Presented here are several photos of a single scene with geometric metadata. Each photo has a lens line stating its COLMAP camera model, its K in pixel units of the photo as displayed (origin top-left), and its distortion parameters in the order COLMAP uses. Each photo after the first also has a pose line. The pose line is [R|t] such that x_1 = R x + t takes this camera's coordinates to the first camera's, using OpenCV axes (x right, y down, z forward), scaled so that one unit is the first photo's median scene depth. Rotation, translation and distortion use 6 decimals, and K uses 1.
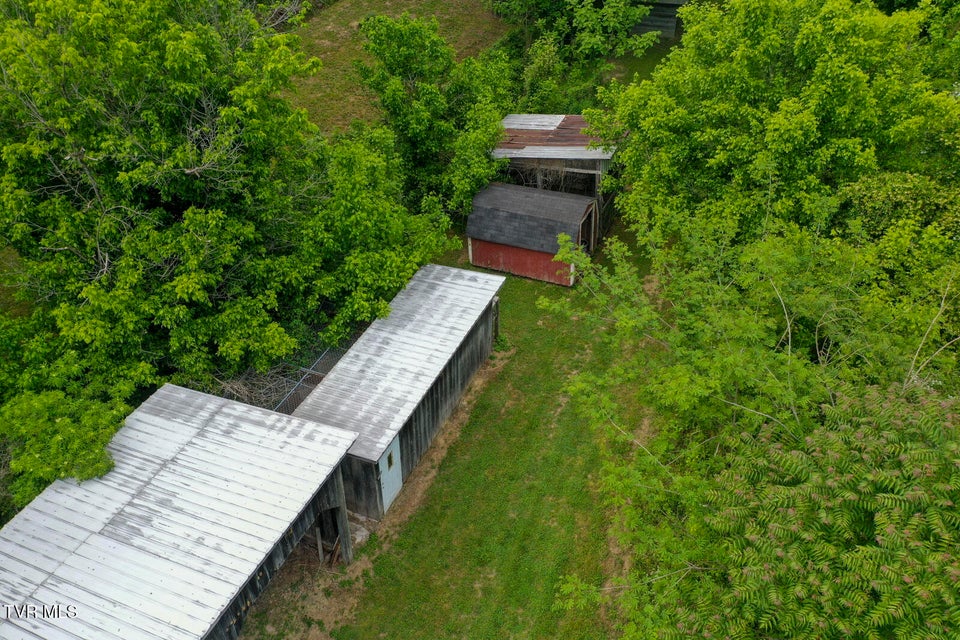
lens RADIAL K [[751.7, 0, 477.4], [0, 751.7, 317.2], [0, 0, 1]] dist [-0.008299, 0.000707]
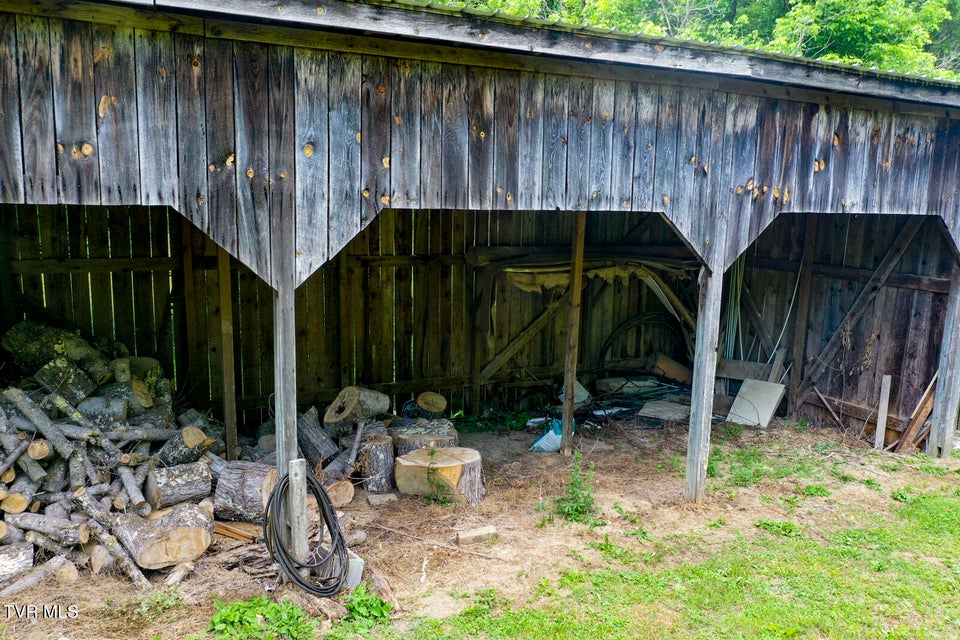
lens RADIAL K [[751.7, 0, 475.6], [0, 751.7, 319.7], [0, 0, 1]] dist [-0.008299, 0.000707]
pose [[0.774994, 0.108952, -0.622506, -0.076113], [-0.401709, 0.845349, -0.352157, 0.381961], [0.487867, 0.522986, 0.698907, 0.312817]]
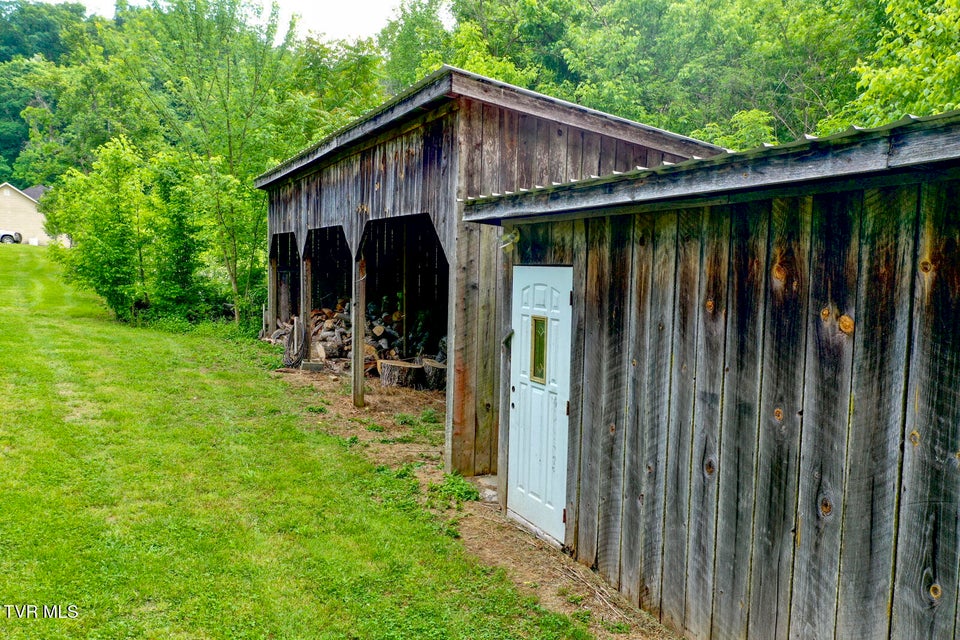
lens RADIAL K [[751.7, 0, 480.5], [0, 751.7, 320.1], [0, 0, 1]] dist [-0.008299, 0.000707]
pose [[-0.661153, 0.032590, -0.749543, 0.108832], [-0.486852, 0.741503, 0.461681, 0.027461], [0.570834, 0.670158, -0.474381, 0.806045]]
